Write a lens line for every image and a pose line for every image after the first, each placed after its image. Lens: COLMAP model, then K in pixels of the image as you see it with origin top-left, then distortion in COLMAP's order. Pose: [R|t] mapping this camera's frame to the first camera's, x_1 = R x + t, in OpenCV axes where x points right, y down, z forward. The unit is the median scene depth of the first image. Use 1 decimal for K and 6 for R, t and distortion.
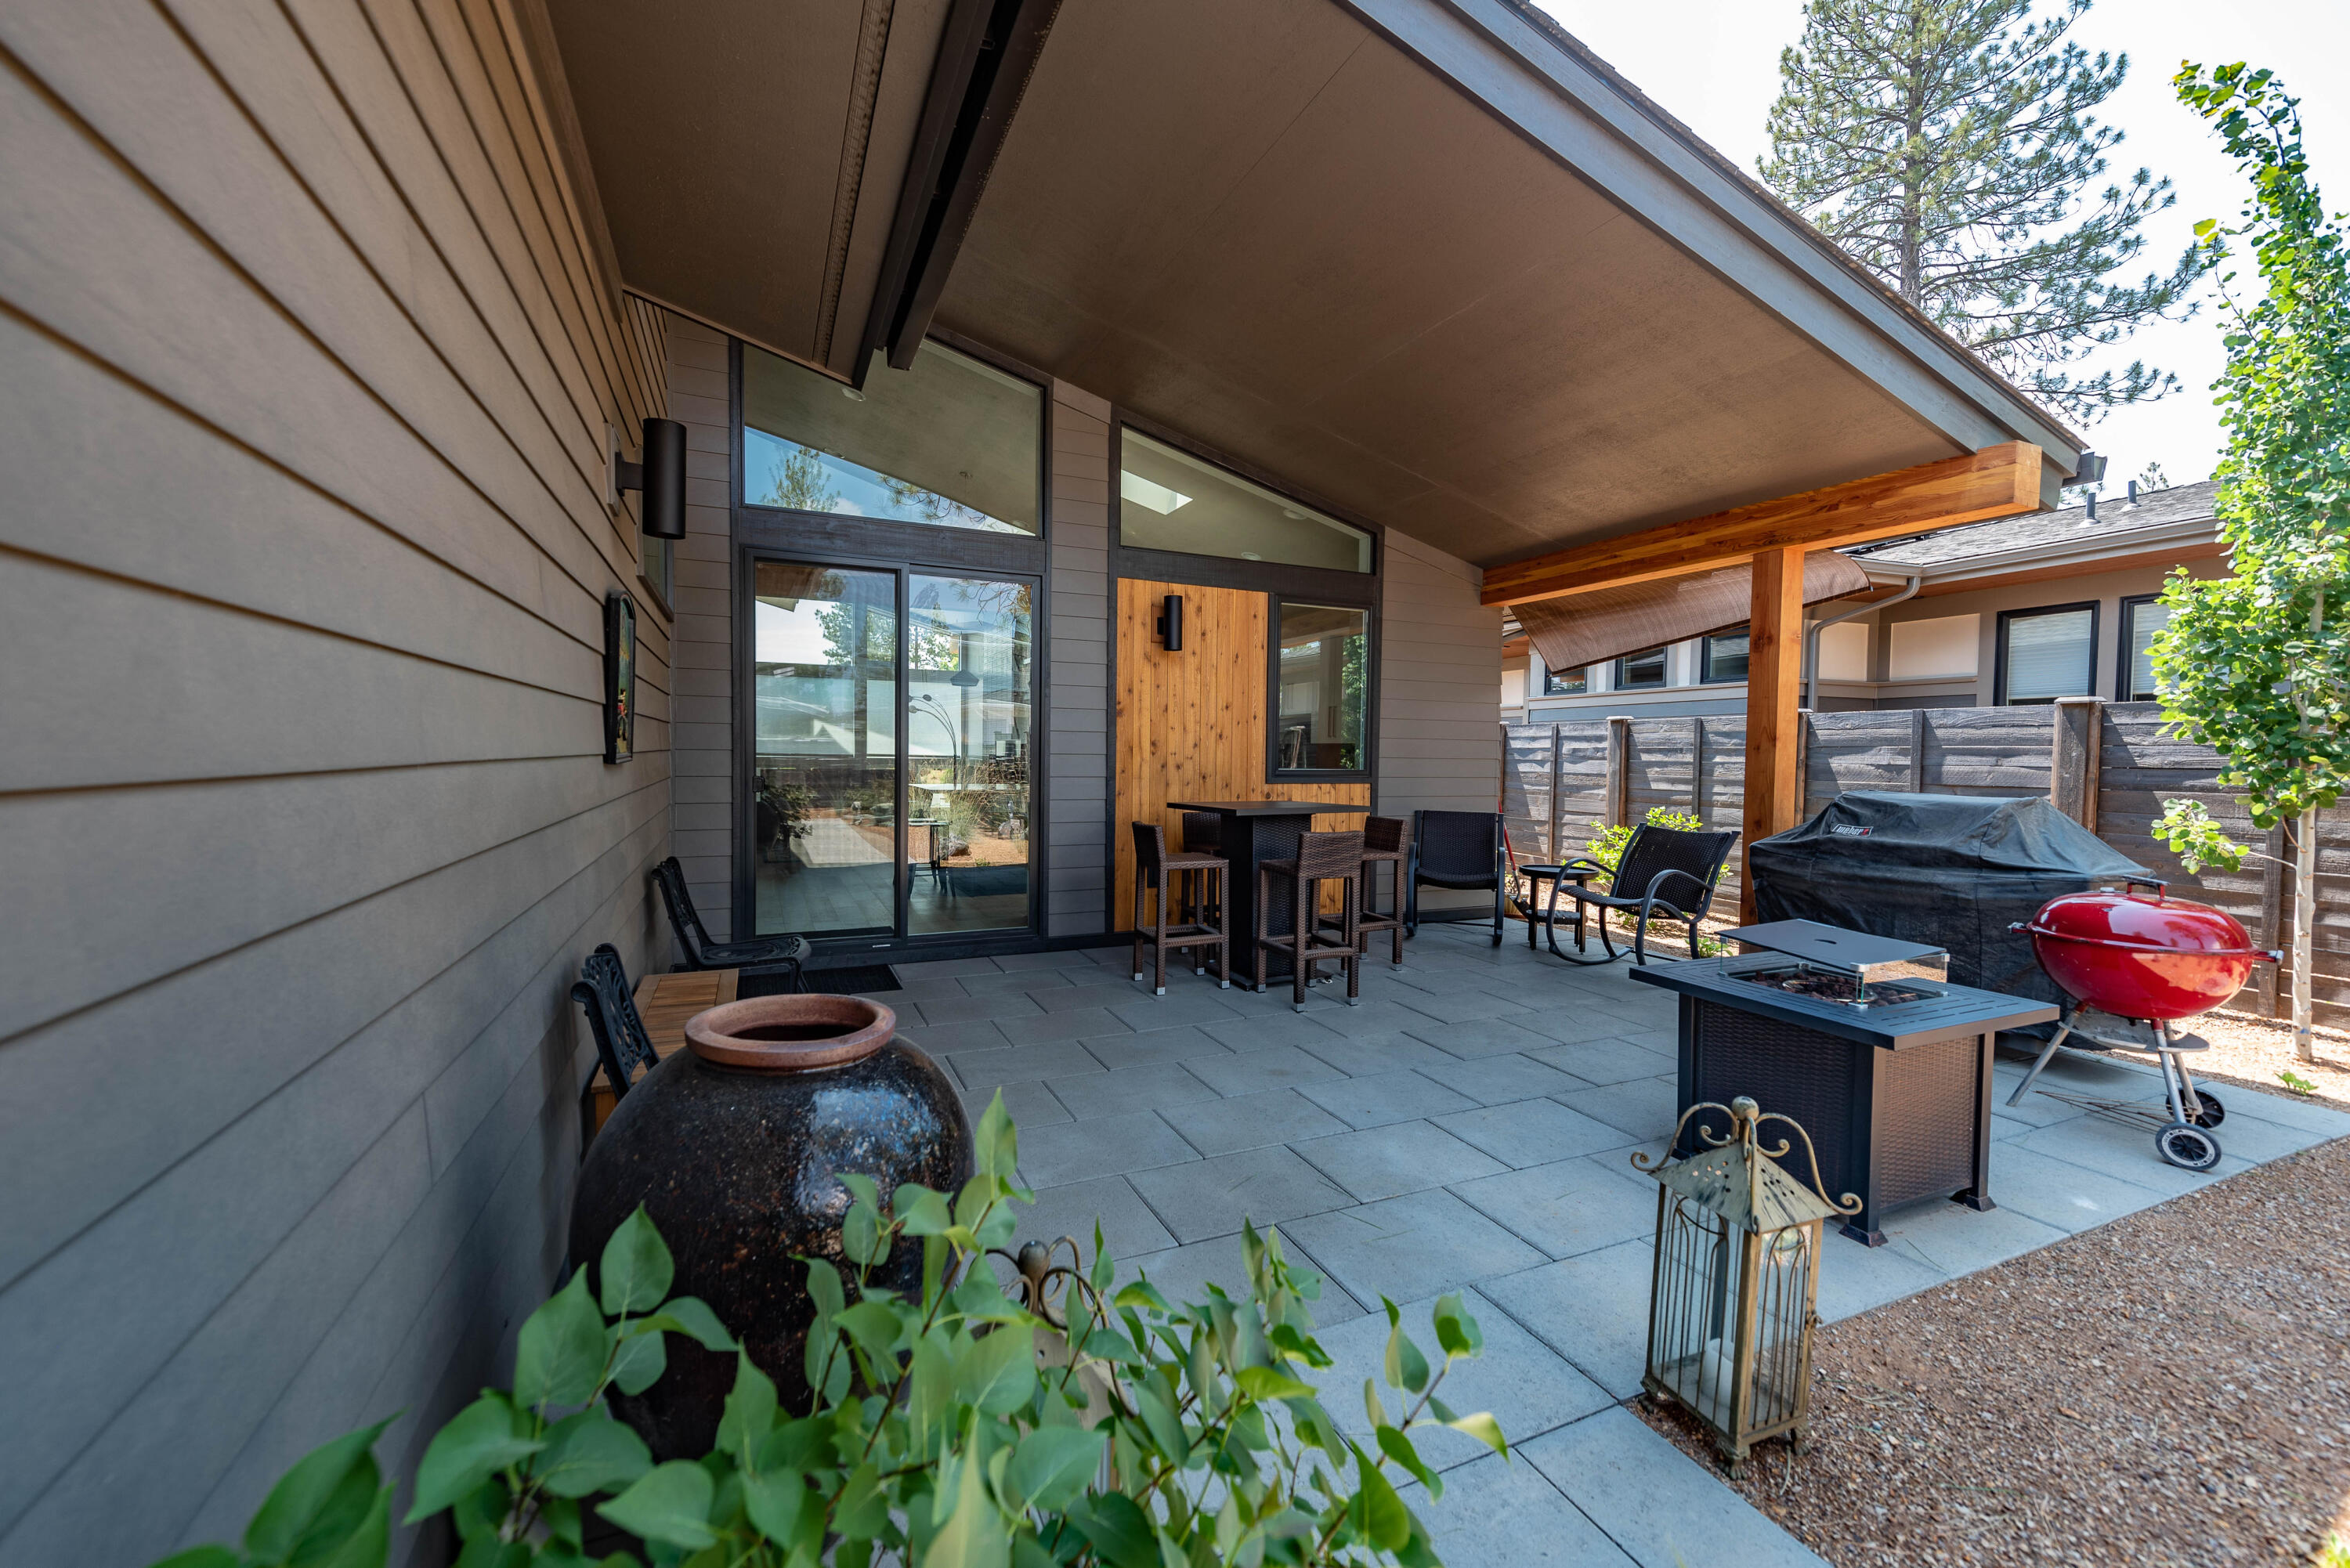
lens RADIAL K [[924.6, 0, 1175.0], [0, 924.6, 784.0], [0, 0, 1]] dist [0.008649, -0.000370]
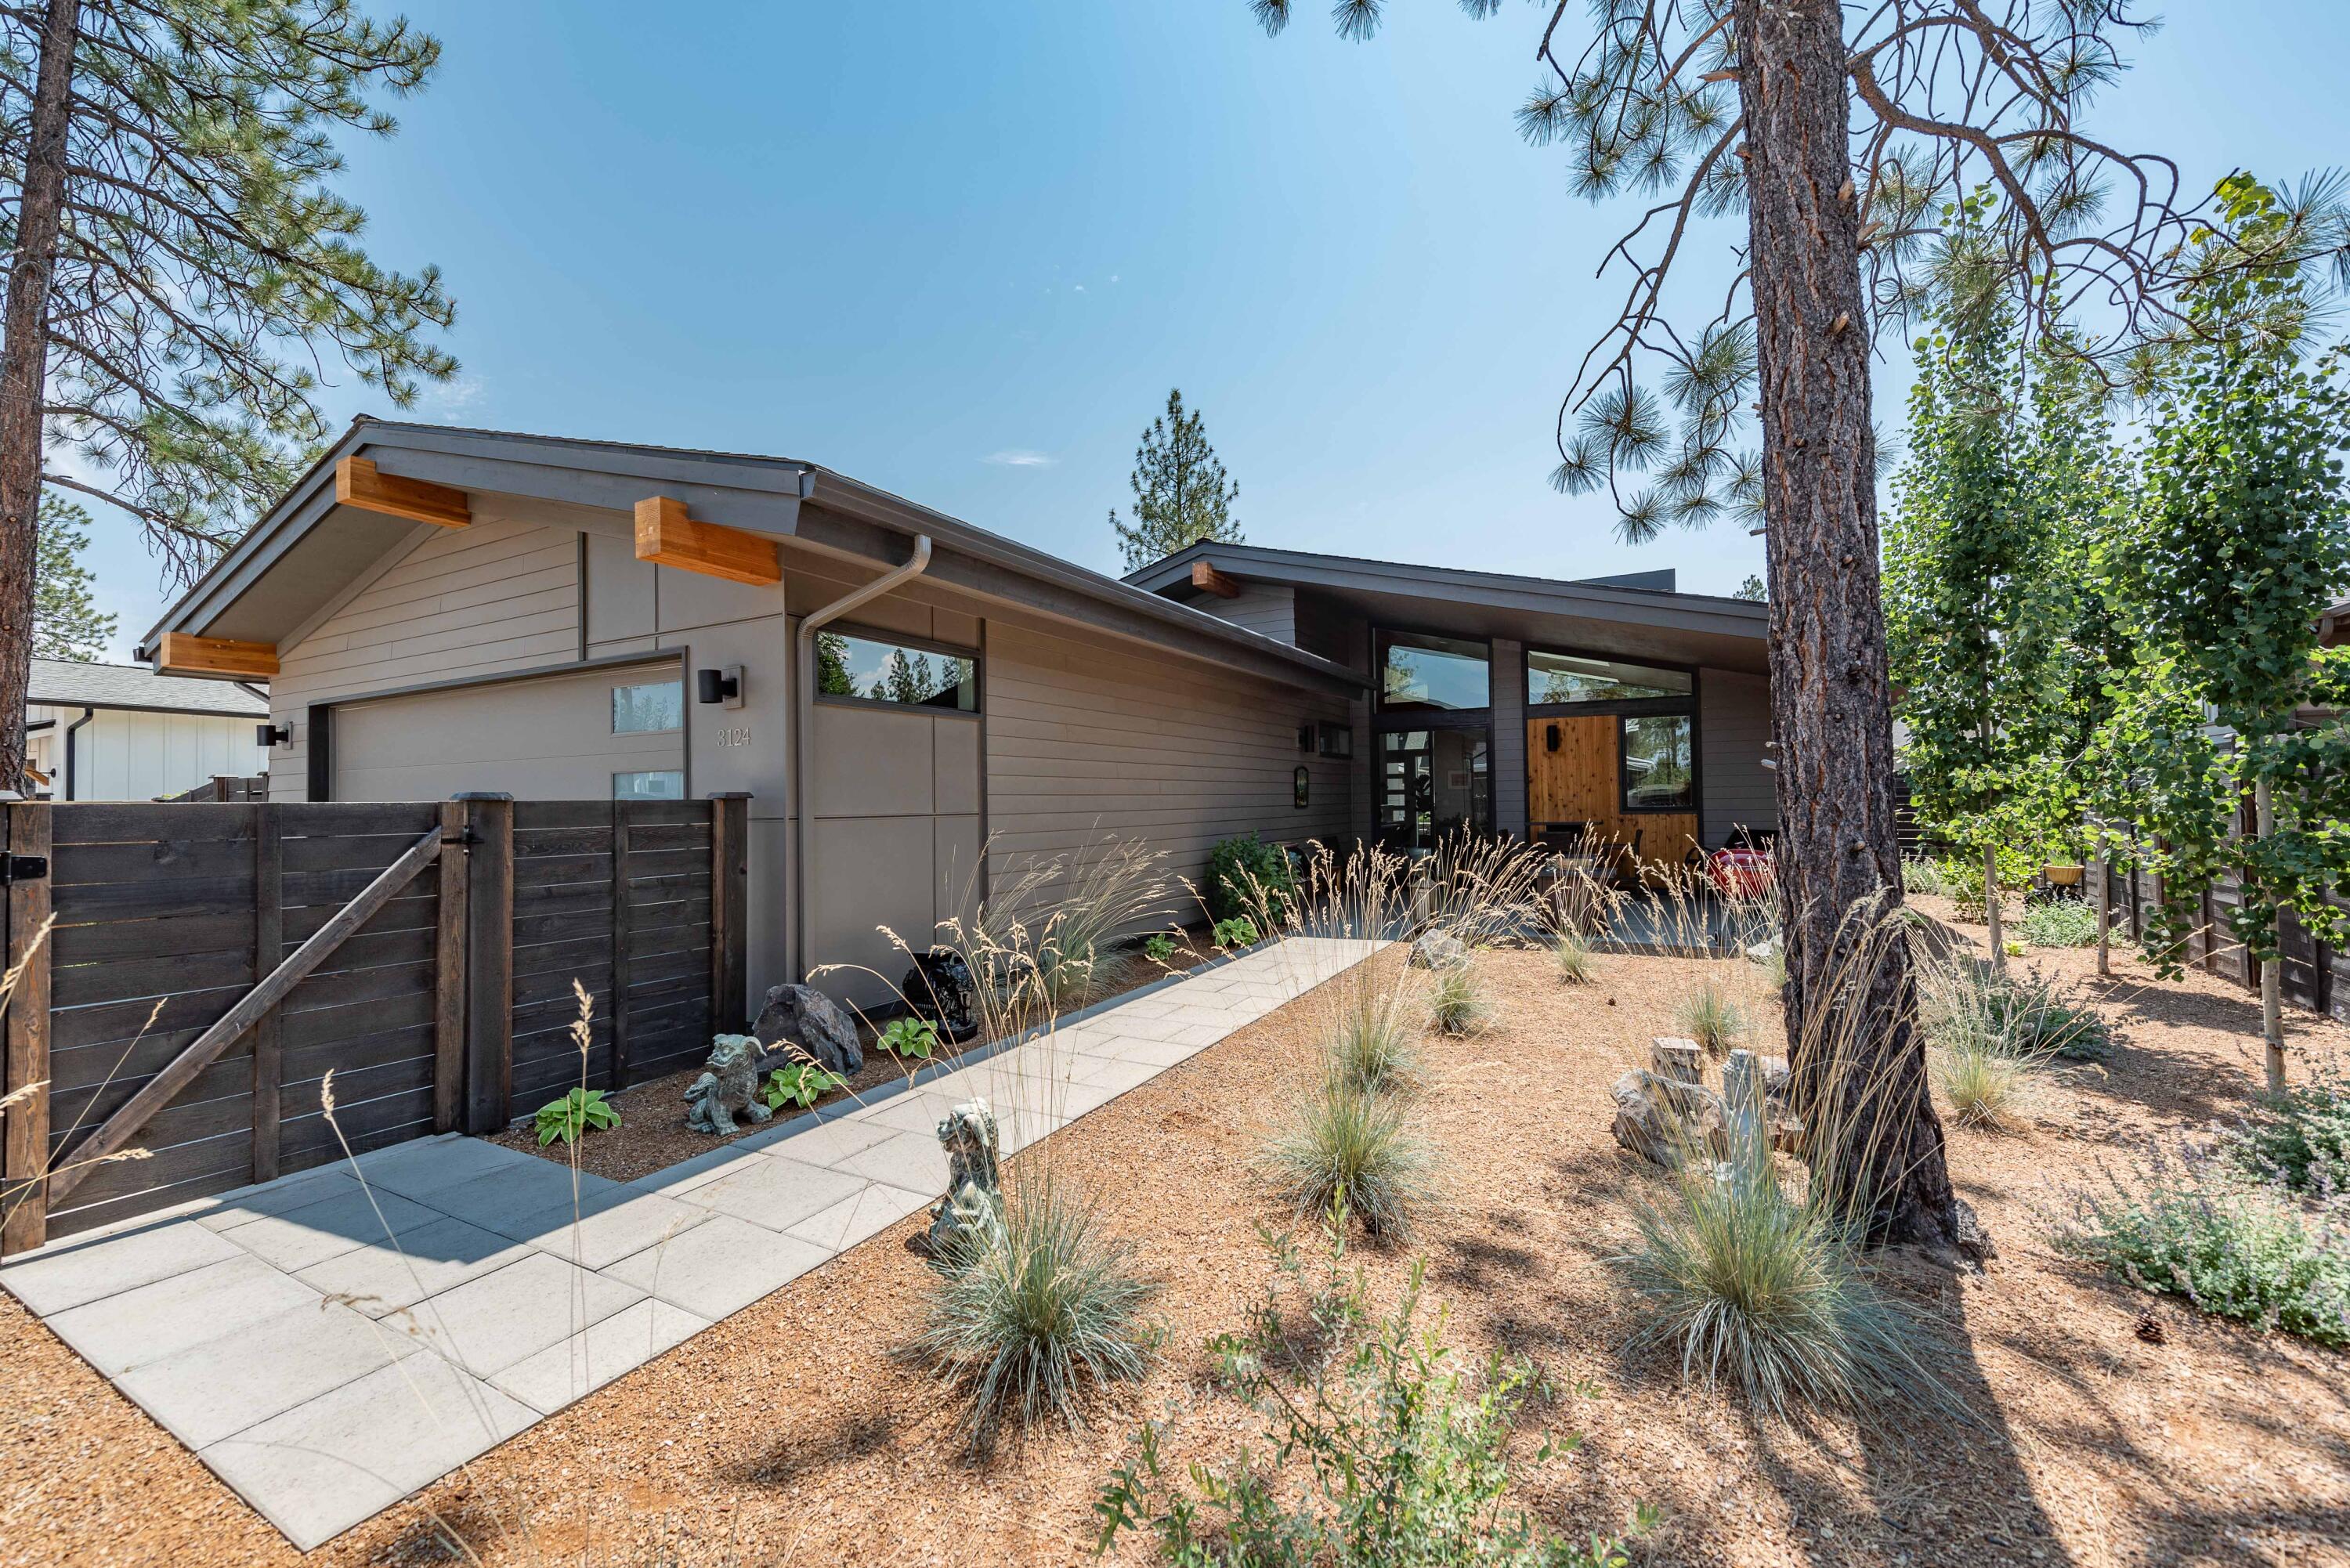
lens RADIAL K [[924.6, 0, 1175.0], [0, 924.6, 784.0], [0, 0, 1]] dist [0.008649, -0.000370]
pose [[0.596480, -0.034142, -0.801902, 1.170952], [-0.005832, 0.998884, -0.046867, 0.035153], [0.802607, 0.032632, 0.595615, -0.946074]]
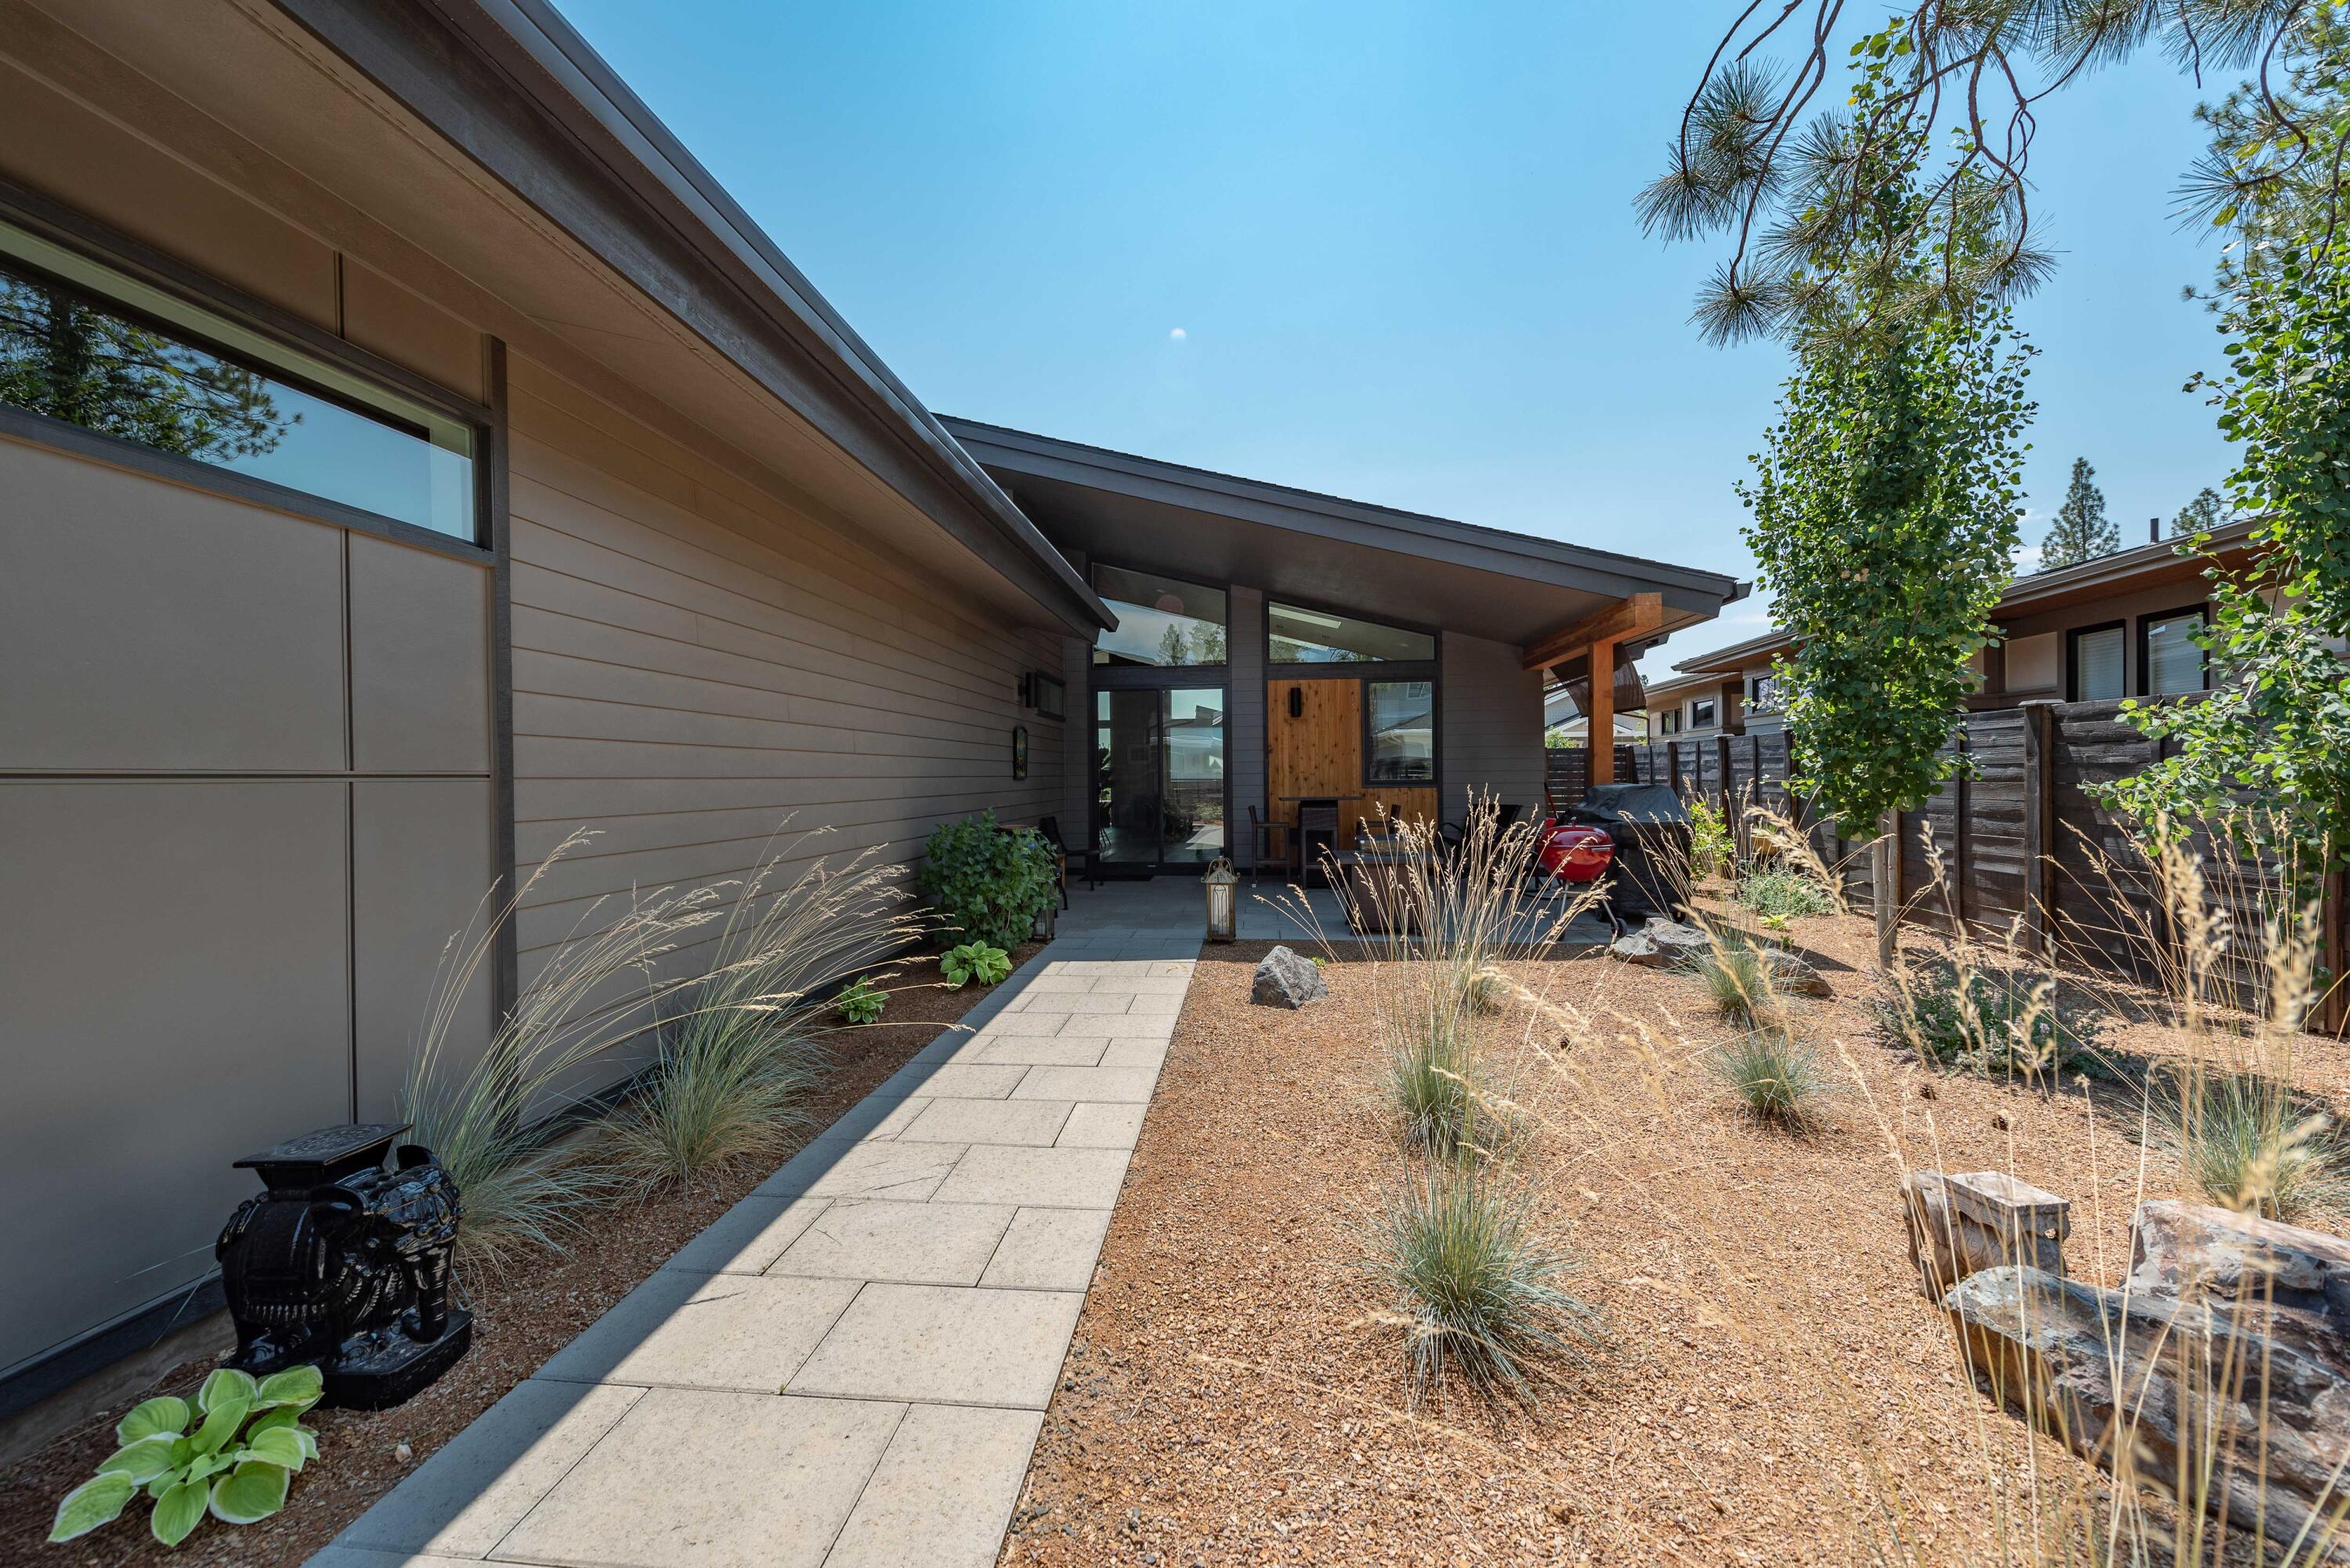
lens RADIAL K [[924.6, 0, 1175.0], [0, 924.6, 784.0], [0, 0, 1]] dist [0.008649, -0.000370]
pose [[0.864282, -0.016809, -0.502727, 0.715260], [0.003746, 0.999629, -0.026982, 0.039861], [0.502994, 0.021436, 0.864024, -0.721987]]
